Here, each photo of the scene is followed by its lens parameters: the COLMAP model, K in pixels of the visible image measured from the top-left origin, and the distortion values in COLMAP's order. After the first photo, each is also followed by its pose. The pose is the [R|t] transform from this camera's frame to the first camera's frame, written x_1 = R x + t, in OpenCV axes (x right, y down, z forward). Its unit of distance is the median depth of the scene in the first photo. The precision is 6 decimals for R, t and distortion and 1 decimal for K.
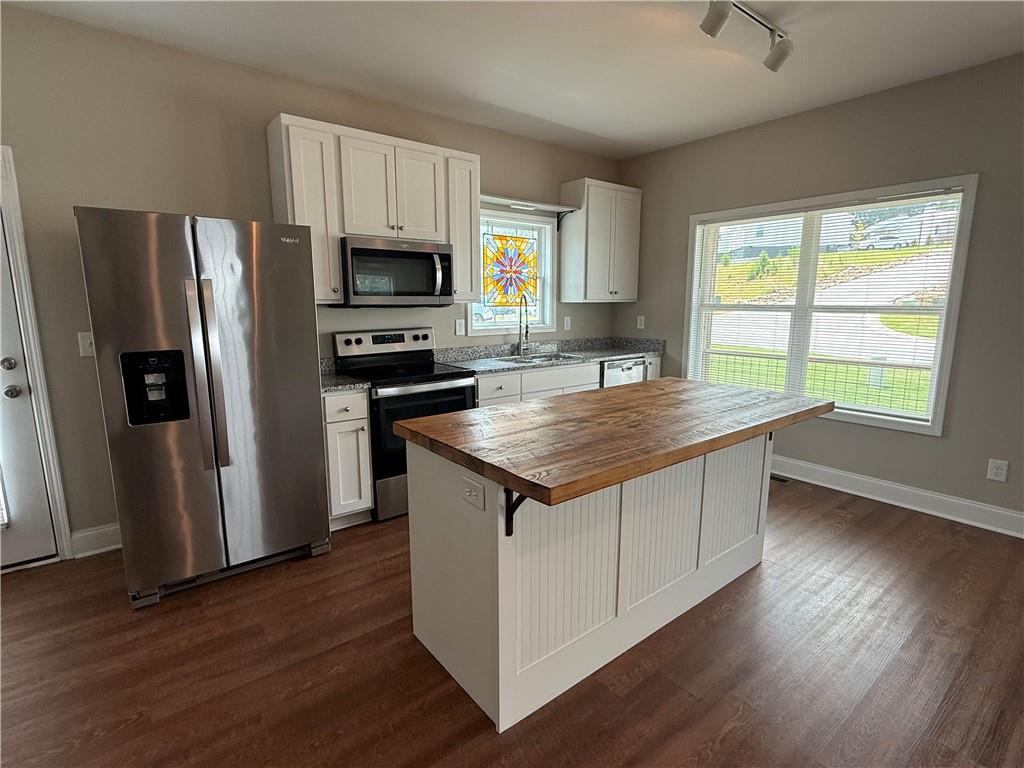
lens RADIAL K [[505.4, 0, 512.0], [0, 505.4, 384.0], [0, 0, 1]] dist [-0.002158, -0.000443]
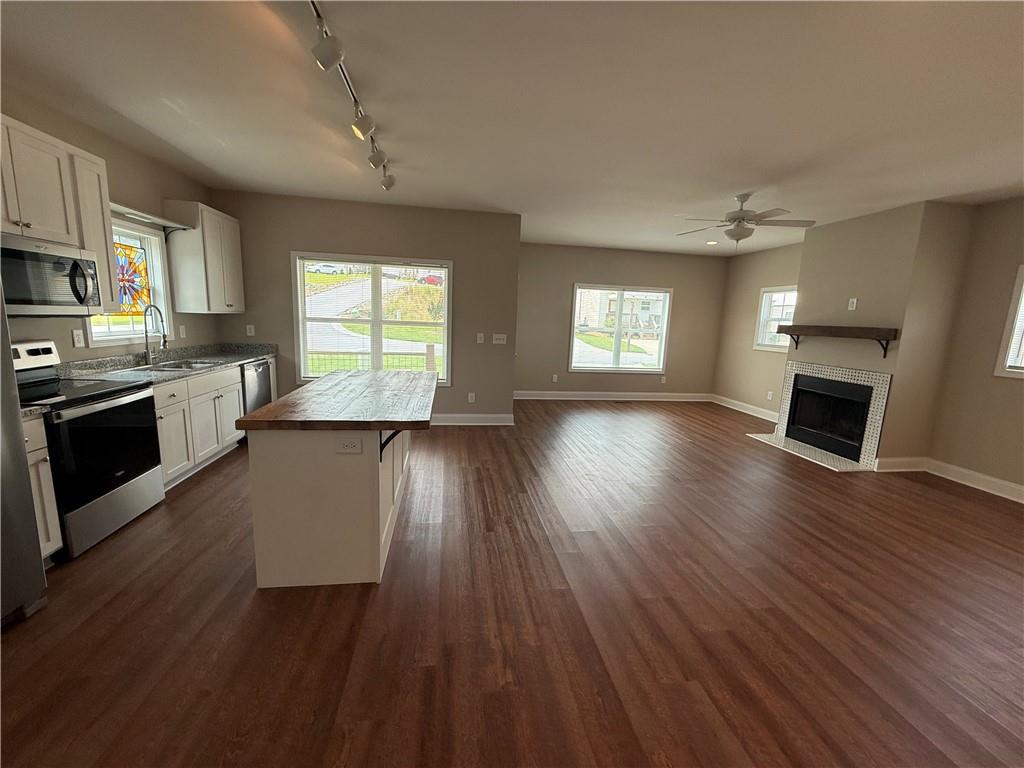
lens RADIAL K [[408.6, 0, 512.0], [0, 408.6, 384.0], [0, 0, 1]] dist [0.000750, 0.000030]
pose [[0.490178, -0.119967, 0.863327, -0.341222], [0.100380, 0.991662, 0.080807, -0.011457], [-0.865823, 0.047051, 0.498134, -0.034598]]
